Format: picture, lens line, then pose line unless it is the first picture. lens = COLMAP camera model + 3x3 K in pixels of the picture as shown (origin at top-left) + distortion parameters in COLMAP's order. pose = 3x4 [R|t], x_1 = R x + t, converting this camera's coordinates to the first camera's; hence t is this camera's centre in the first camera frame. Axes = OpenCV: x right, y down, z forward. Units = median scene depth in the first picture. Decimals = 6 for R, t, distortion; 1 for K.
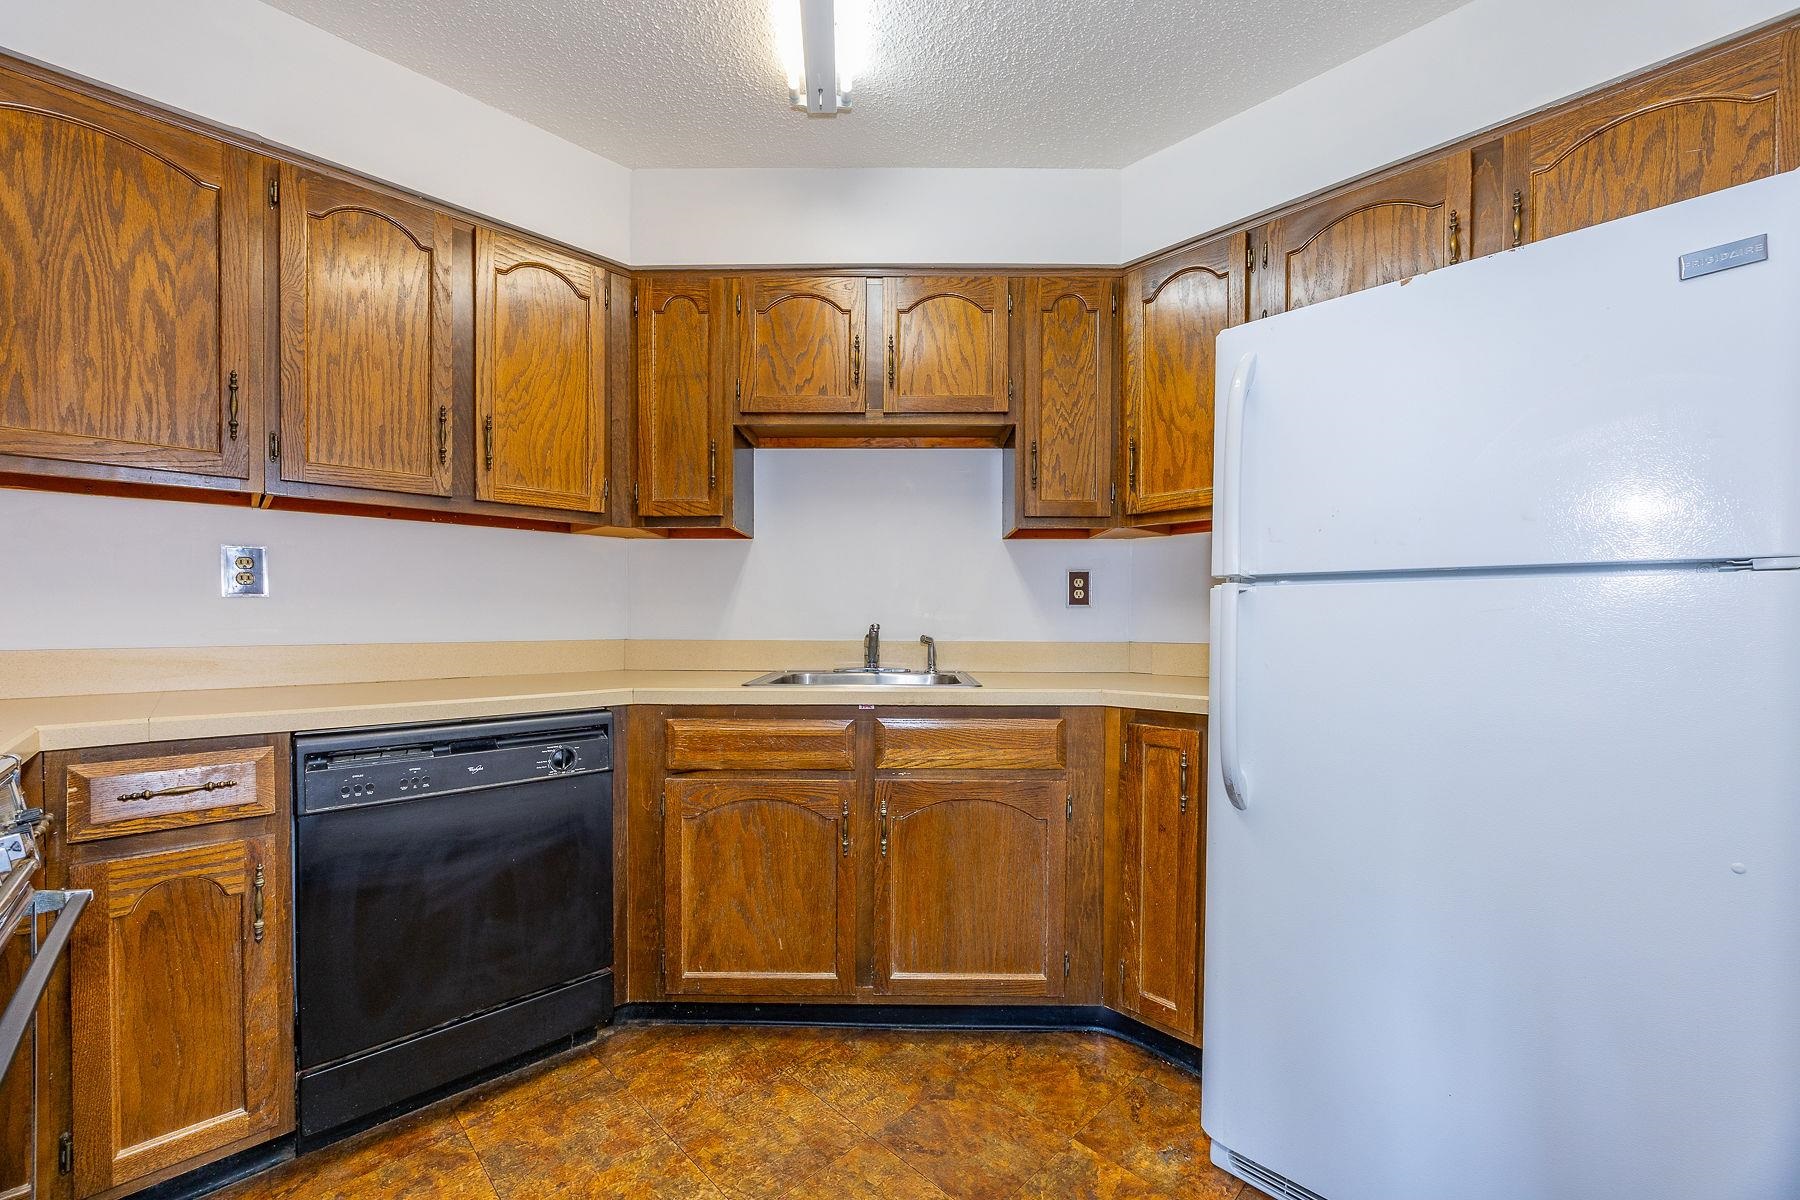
lens RADIAL K [[705.4, 0, 899.9], [0, 705.4, 614.0], [0, 0, 1]] dist [0.000229, 0.000002]
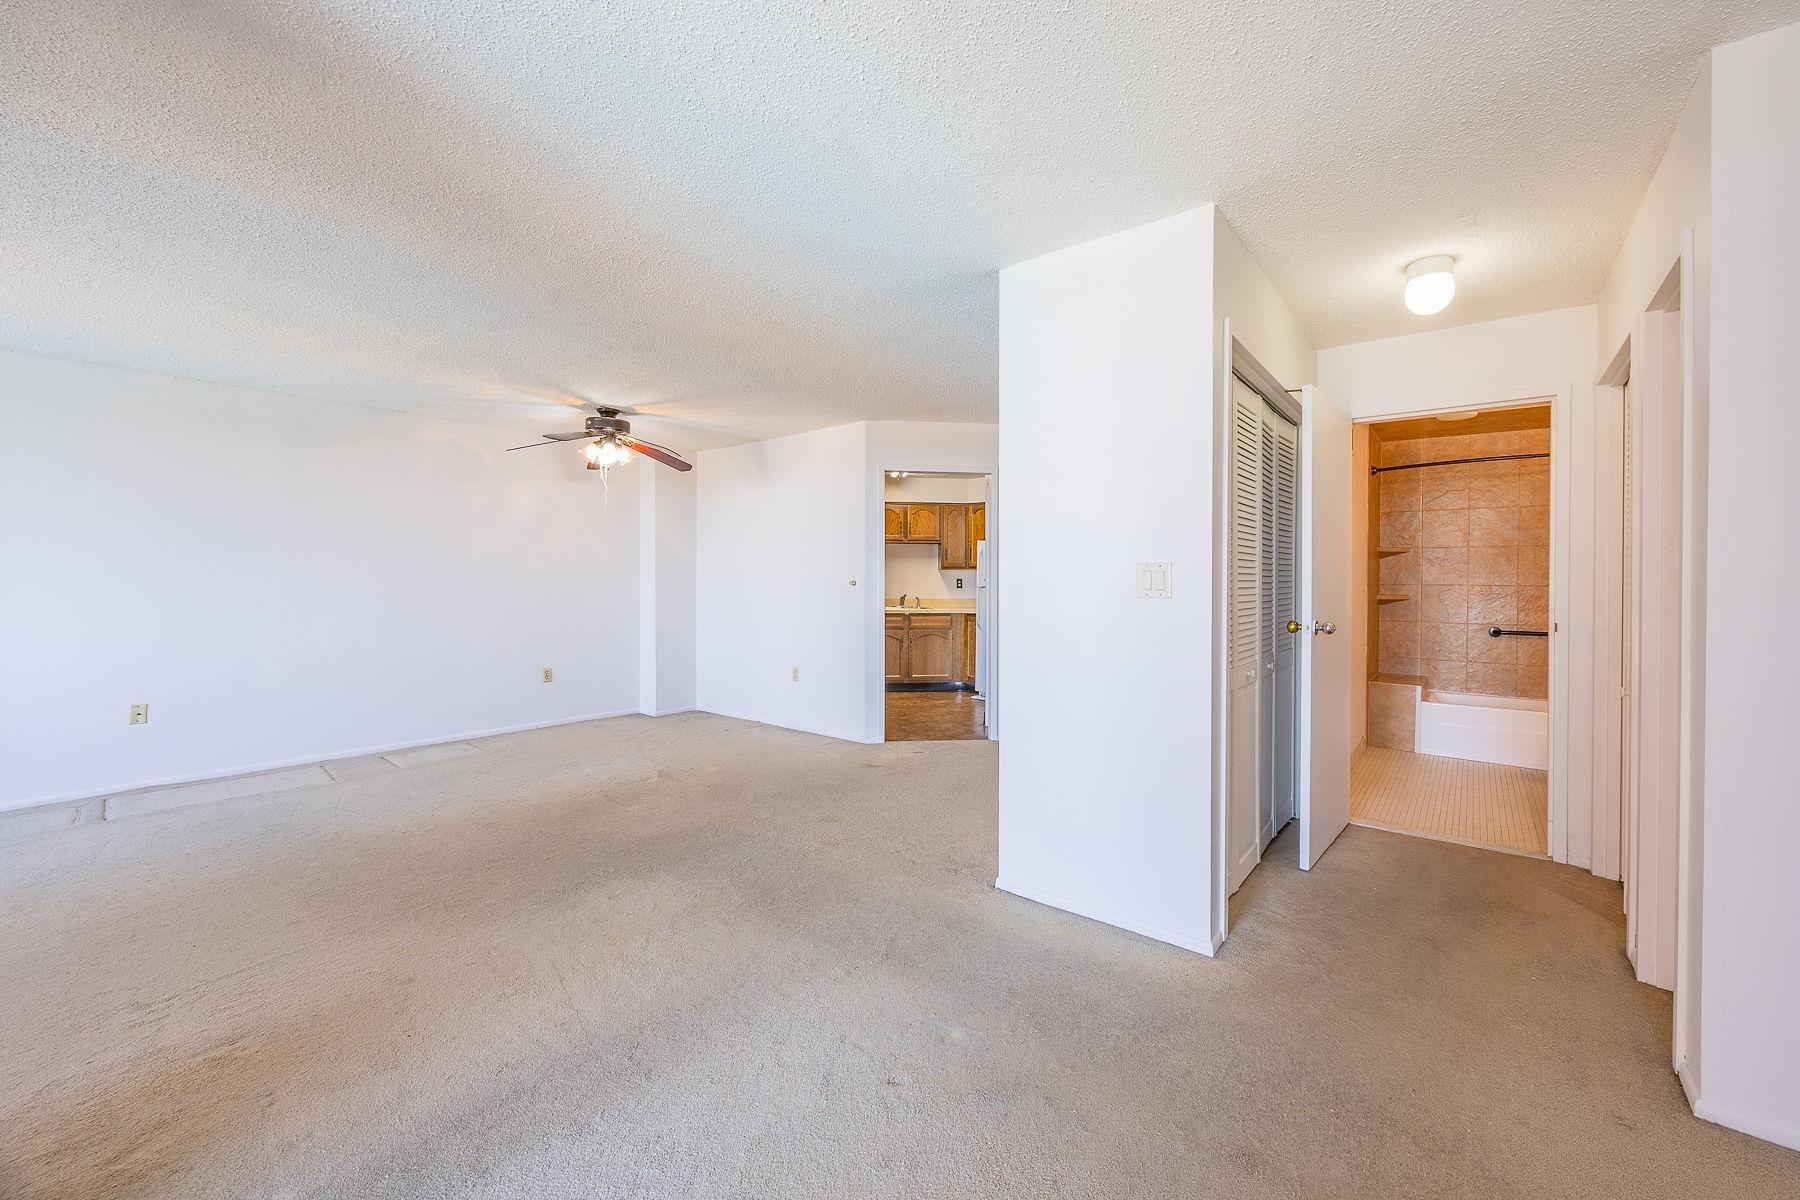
lens RADIAL K [[707.2, 0, 920.5], [0, 707.2, 580.2], [0, 0, 1]] dist [0.000271, -0.000295]
pose [[0.992107, -0.001408, 0.125383, -0.530235], [-0.000306, 0.999907, 0.013643, -0.142008], [-0.125391, -0.013574, 0.992015, -3.453668]]
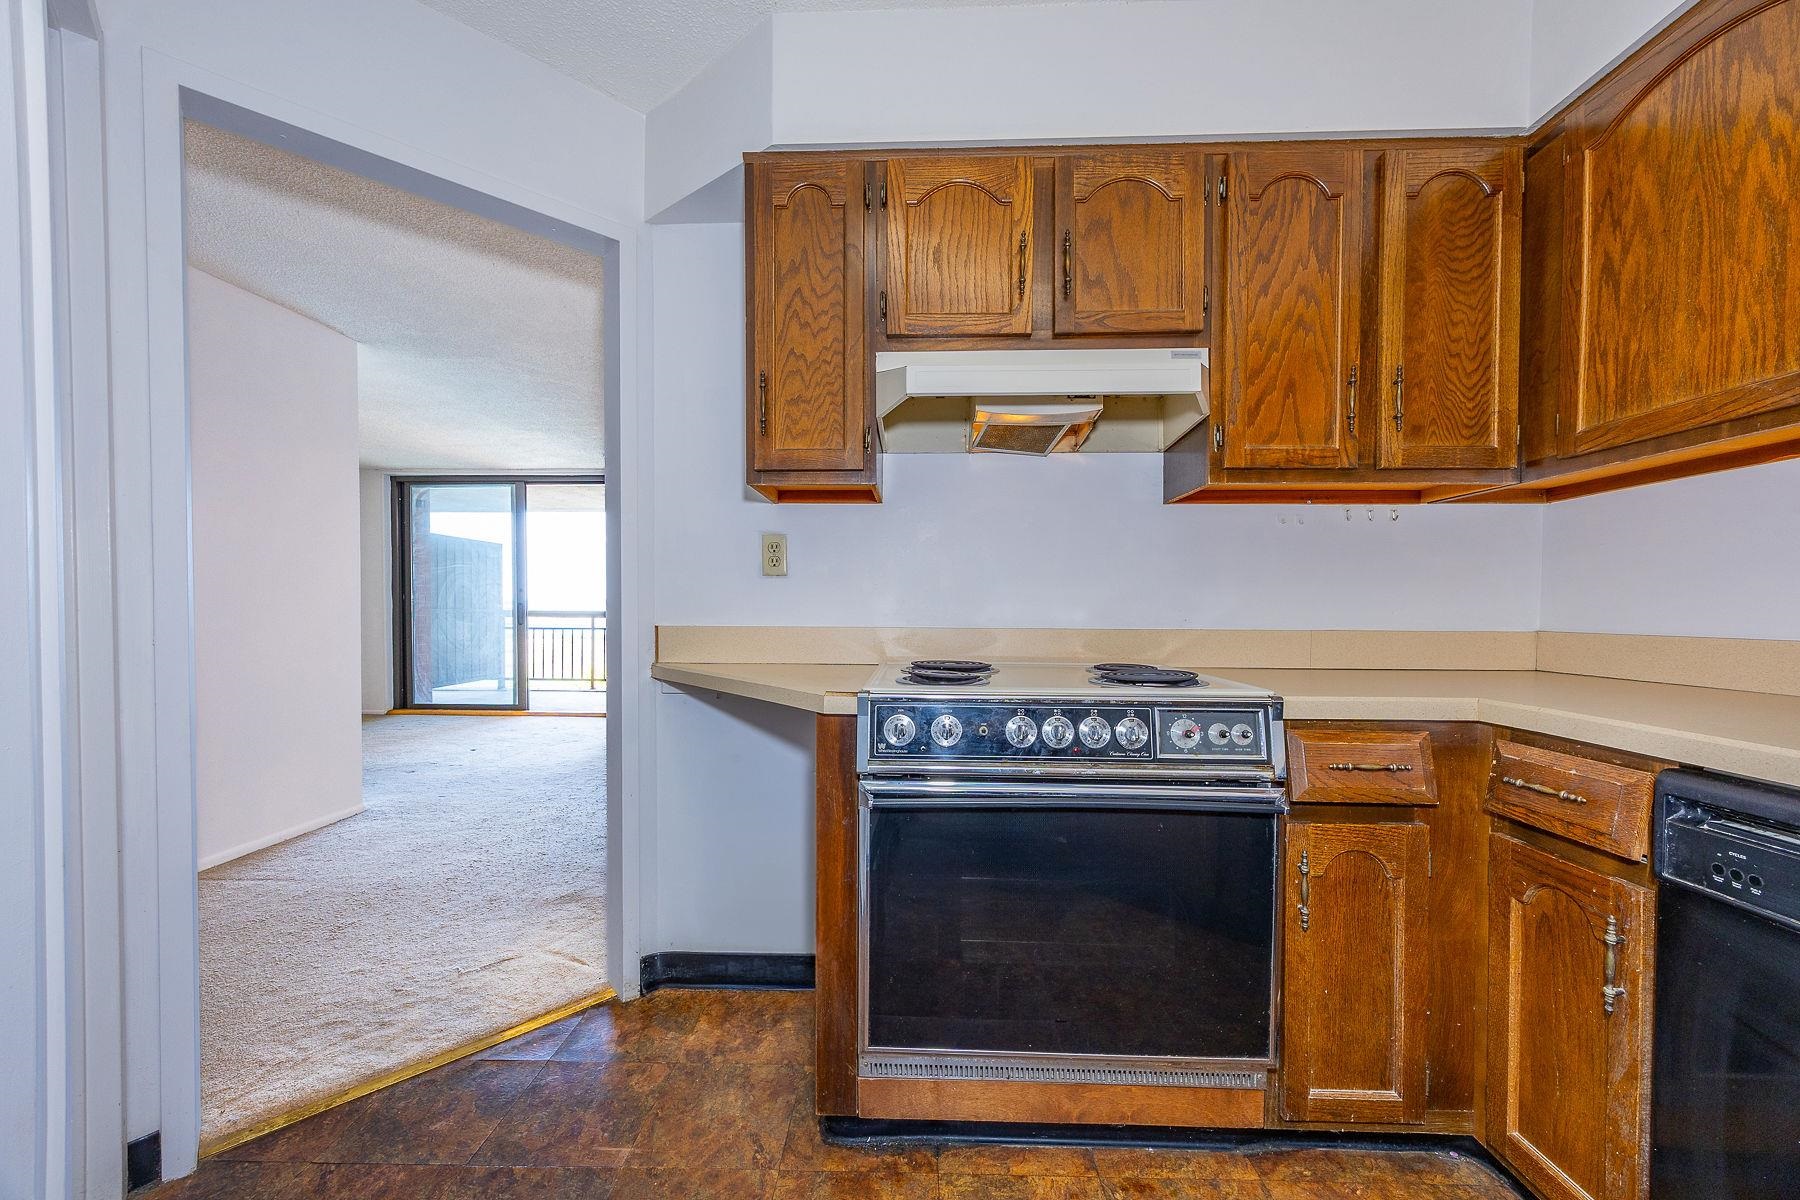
lens RADIAL K [[705.4, 0, 899.9], [0, 705.4, 614.0], [0, 0, 1]] dist [0.000229, 0.000002]
pose [[-0.730157, -0.000161, -0.683280, 0.151250], [-0.000496, 1.000000, 0.000295, 0.016534], [0.683279, 0.000554, -0.730157, 0.784545]]
